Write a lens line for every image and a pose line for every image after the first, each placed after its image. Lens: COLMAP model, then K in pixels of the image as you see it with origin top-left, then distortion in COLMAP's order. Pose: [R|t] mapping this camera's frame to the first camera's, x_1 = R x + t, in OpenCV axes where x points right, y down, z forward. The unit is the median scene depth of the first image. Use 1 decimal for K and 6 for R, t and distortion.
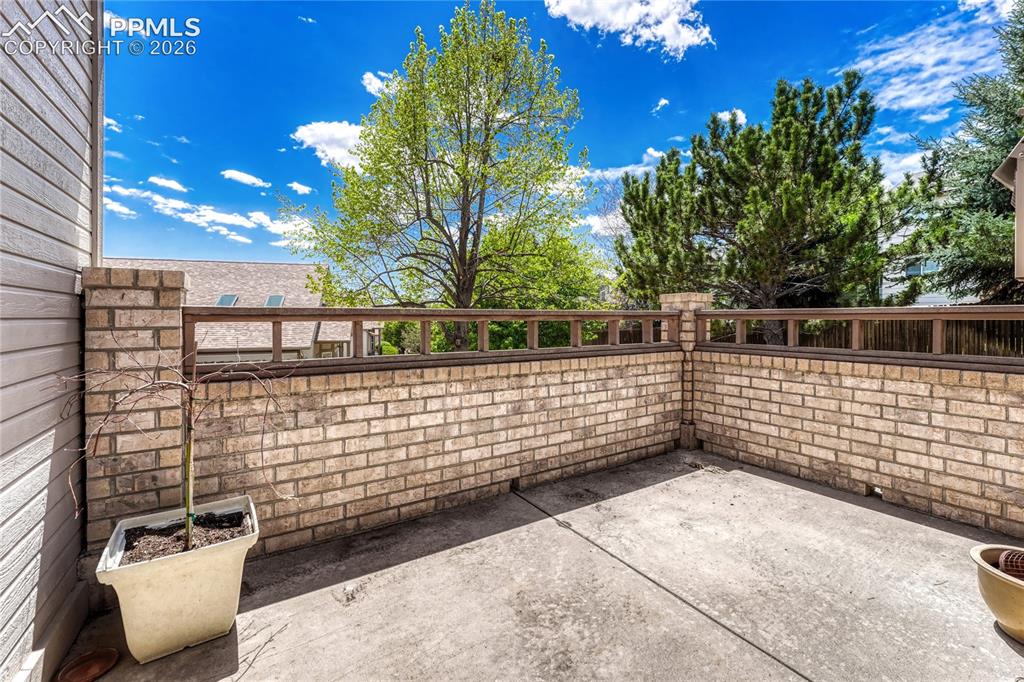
lens RADIAL K [[424.1, 0, 513.5], [0, 424.1, 321.9], [0, 0, 1]] dist [-0.006374, 0.000729]
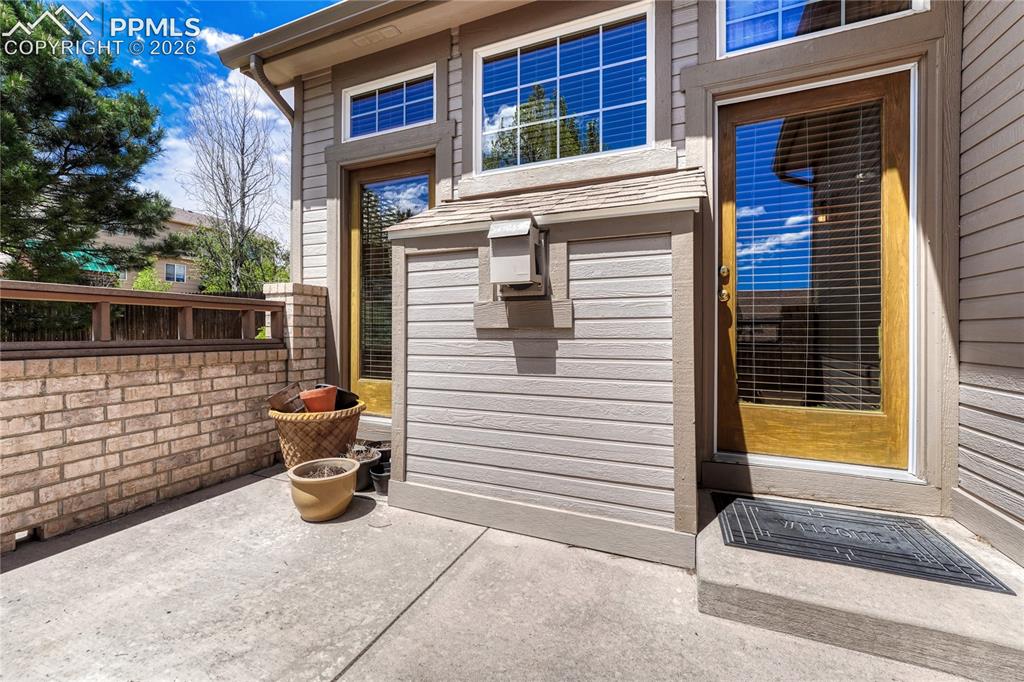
lens RADIAL K [[424.1, 0, 507.5], [0, 424.1, 334.3], [0, 0, 1]] dist [-0.006374, 0.000729]
pose [[-0.573690, -0.008337, 0.819030, -0.232041], [0.001228, 0.999938, 0.011039, 0.054743], [-0.819072, 0.007339, -0.573644, 0.827818]]
